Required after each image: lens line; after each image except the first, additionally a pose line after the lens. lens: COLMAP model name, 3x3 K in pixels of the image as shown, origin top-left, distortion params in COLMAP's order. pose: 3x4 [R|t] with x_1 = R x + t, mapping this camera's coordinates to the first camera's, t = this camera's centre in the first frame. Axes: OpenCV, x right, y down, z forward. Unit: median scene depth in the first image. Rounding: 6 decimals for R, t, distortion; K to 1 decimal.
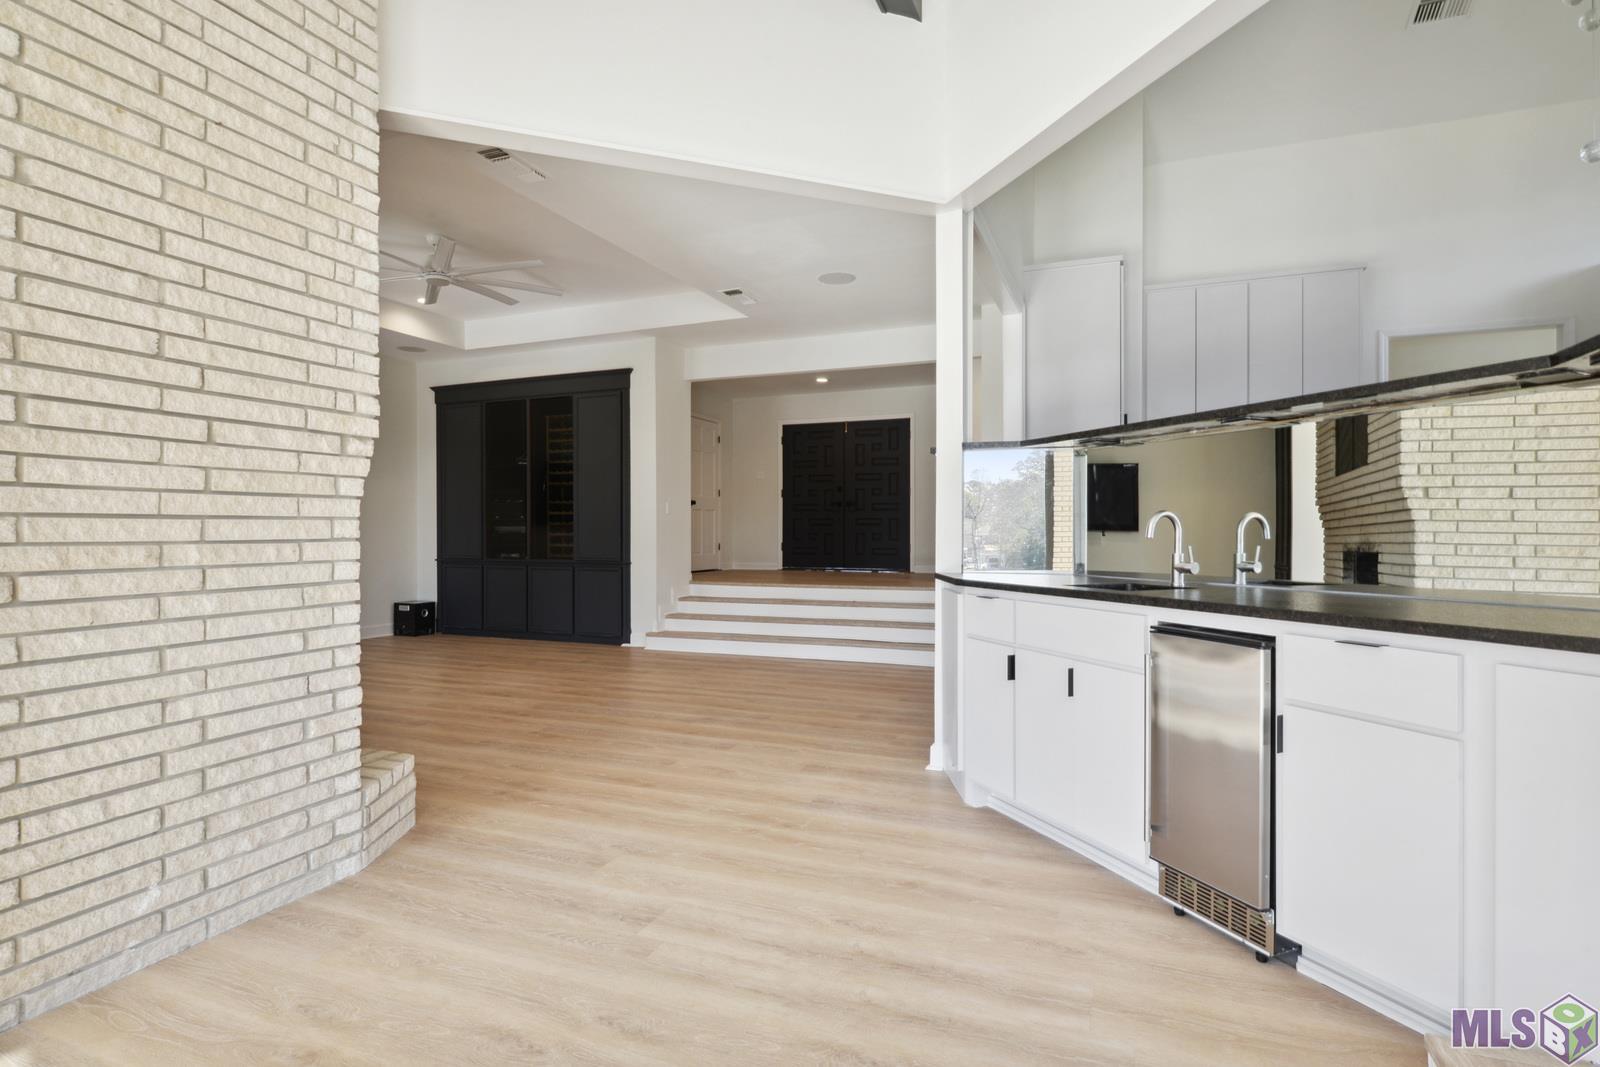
lens RADIAL K [[812.8, 0, 803.3], [0, 812.8, 532.7], [0, 0, 1]] dist [-0.001951, 0.000792]
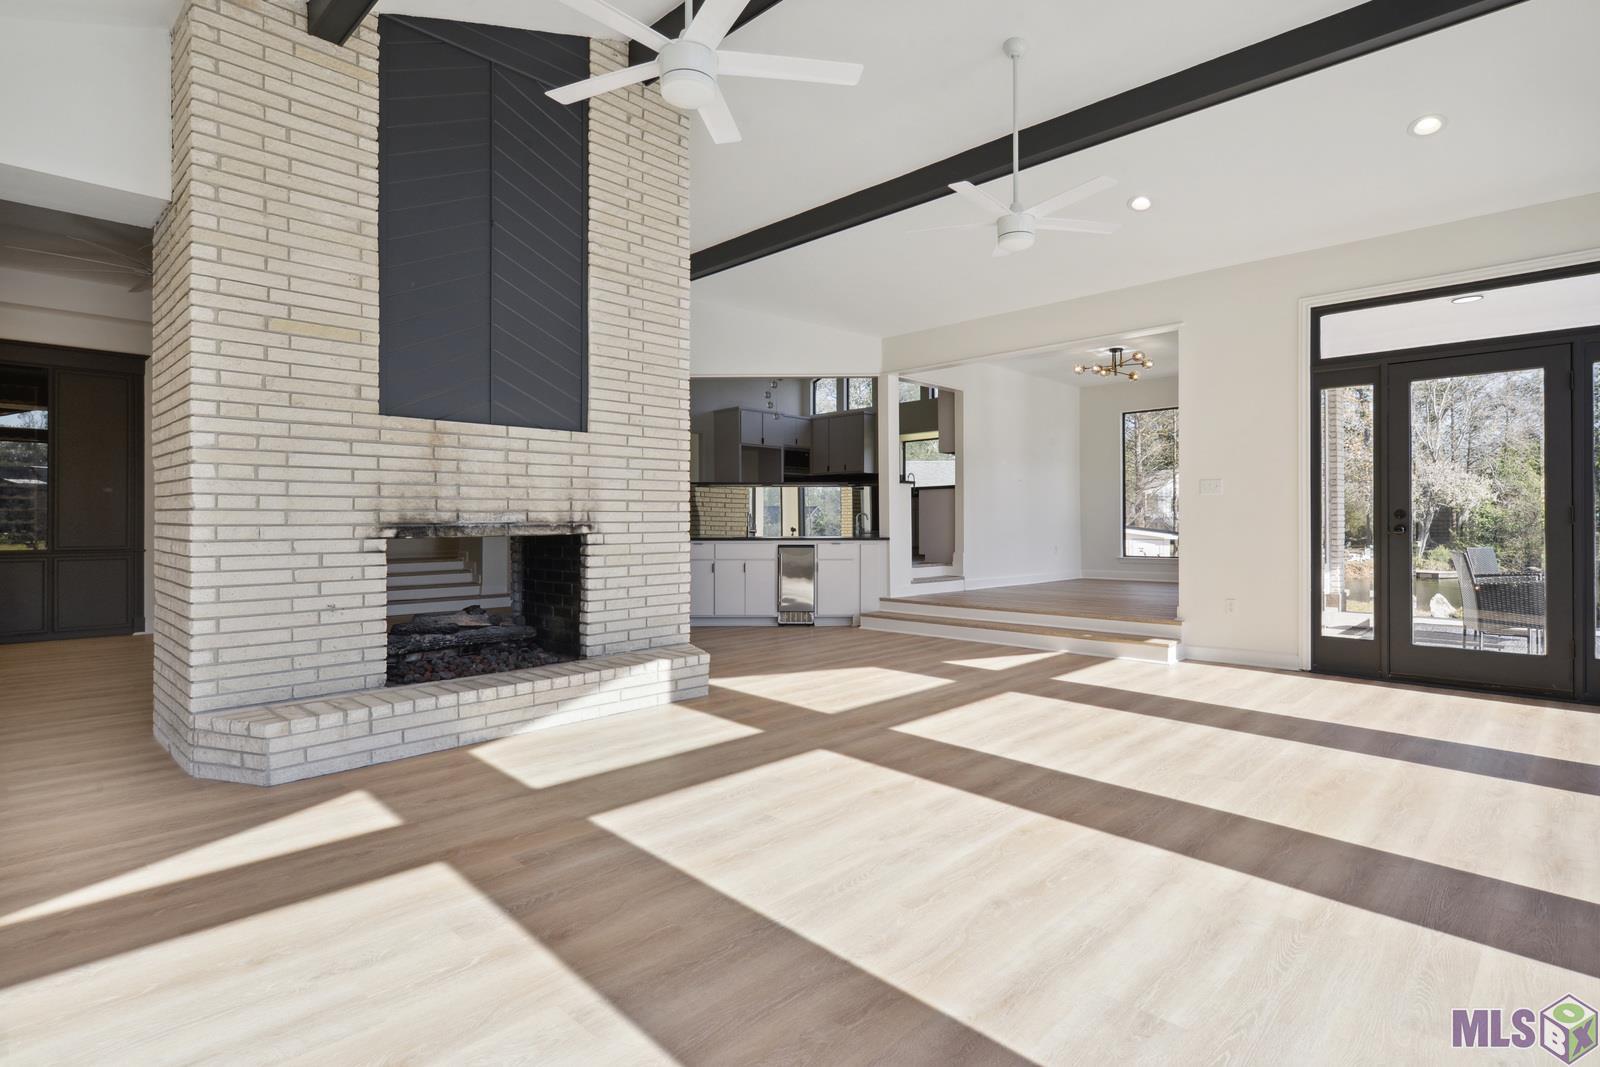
lens RADIAL K [[812.8, 0, 820.2], [0, 812.8, 516.9], [0, 0, 1]] dist [-0.001951, 0.000792]
pose [[0.352417, 0.006426, 0.935821, -2.782098], [0.001067, 0.999973, -0.007268, 0.014756], [-0.935842, 0.003560, 0.352401, -0.418240]]
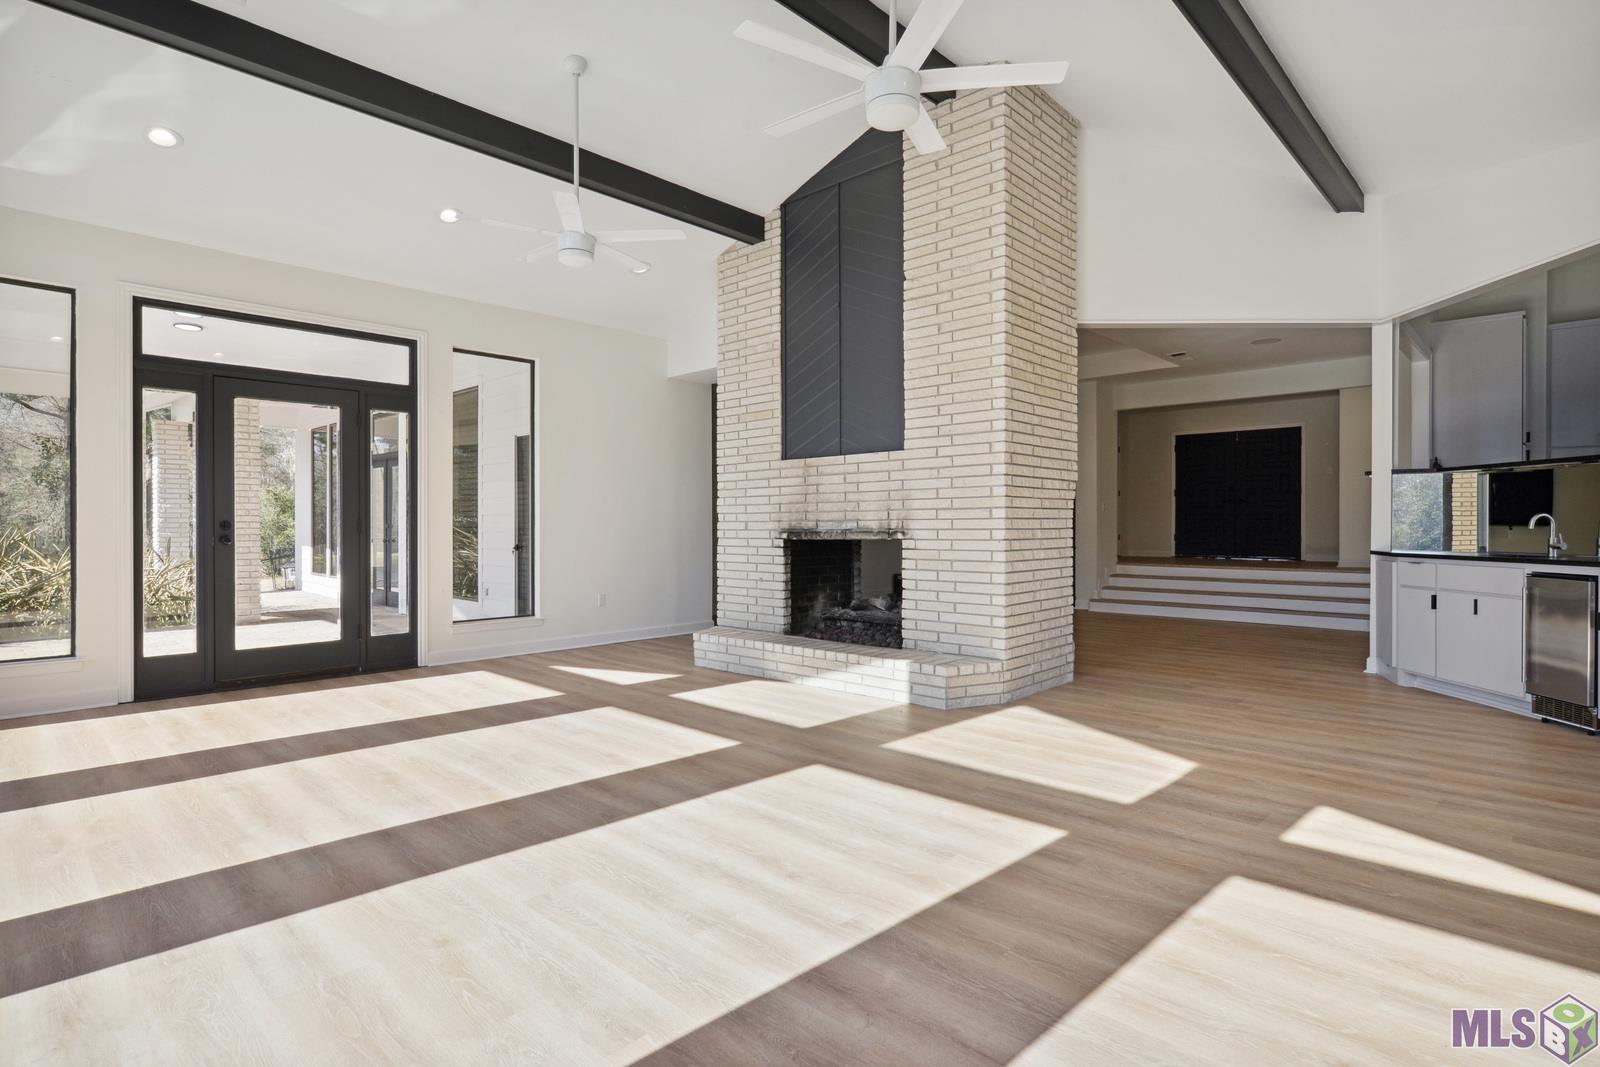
lens RADIAL K [[812.8, 0, 802.1], [0, 812.8, 527.5], [0, 0, 1]] dist [-0.001951, 0.000792]
pose [[0.932043, 0.002364, -0.362340, -0.480704], [-0.001709, 0.999996, 0.002129, 0.003496], [0.362343, -0.001366, 0.932044, -1.426025]]
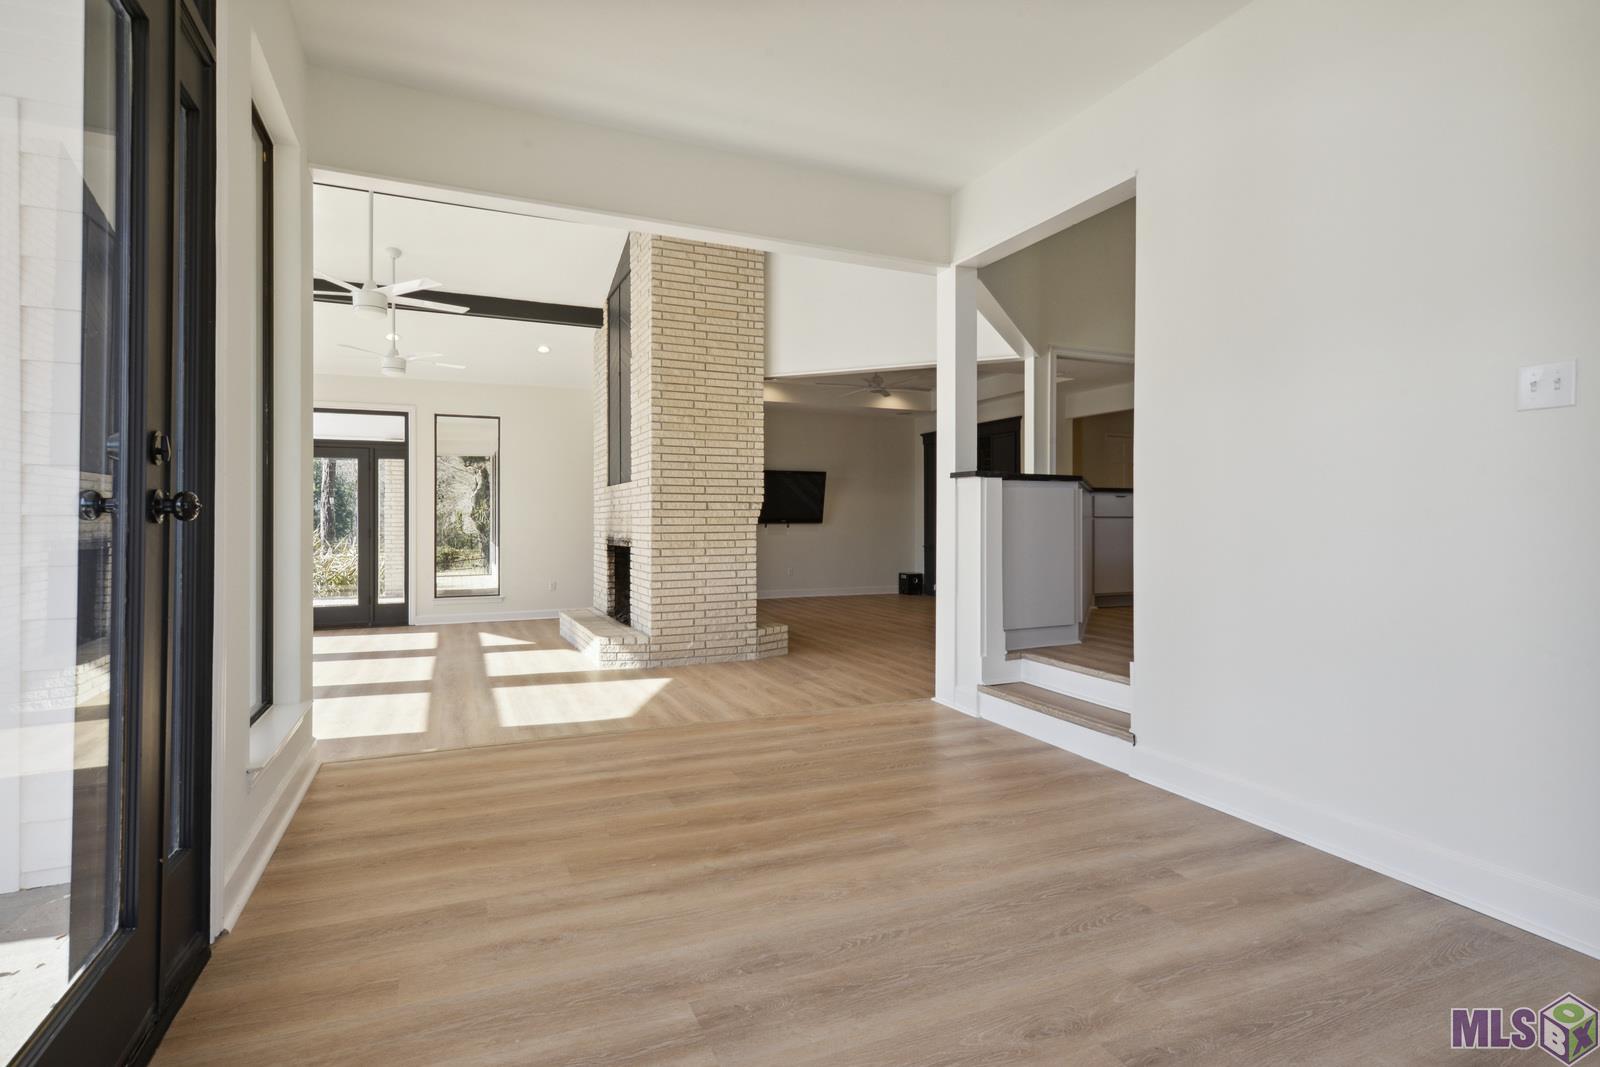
lens RADIAL K [[812.8, 0, 799.0], [0, 812.8, 515.7], [0, 0, 1]] dist [-0.001951, 0.000792]
pose [[0.727327, -0.002052, -0.686288, 1.619889], [-0.000254, 0.999995, -0.003259, -0.070056], [0.686291, 0.002545, 0.727322, -1.015423]]
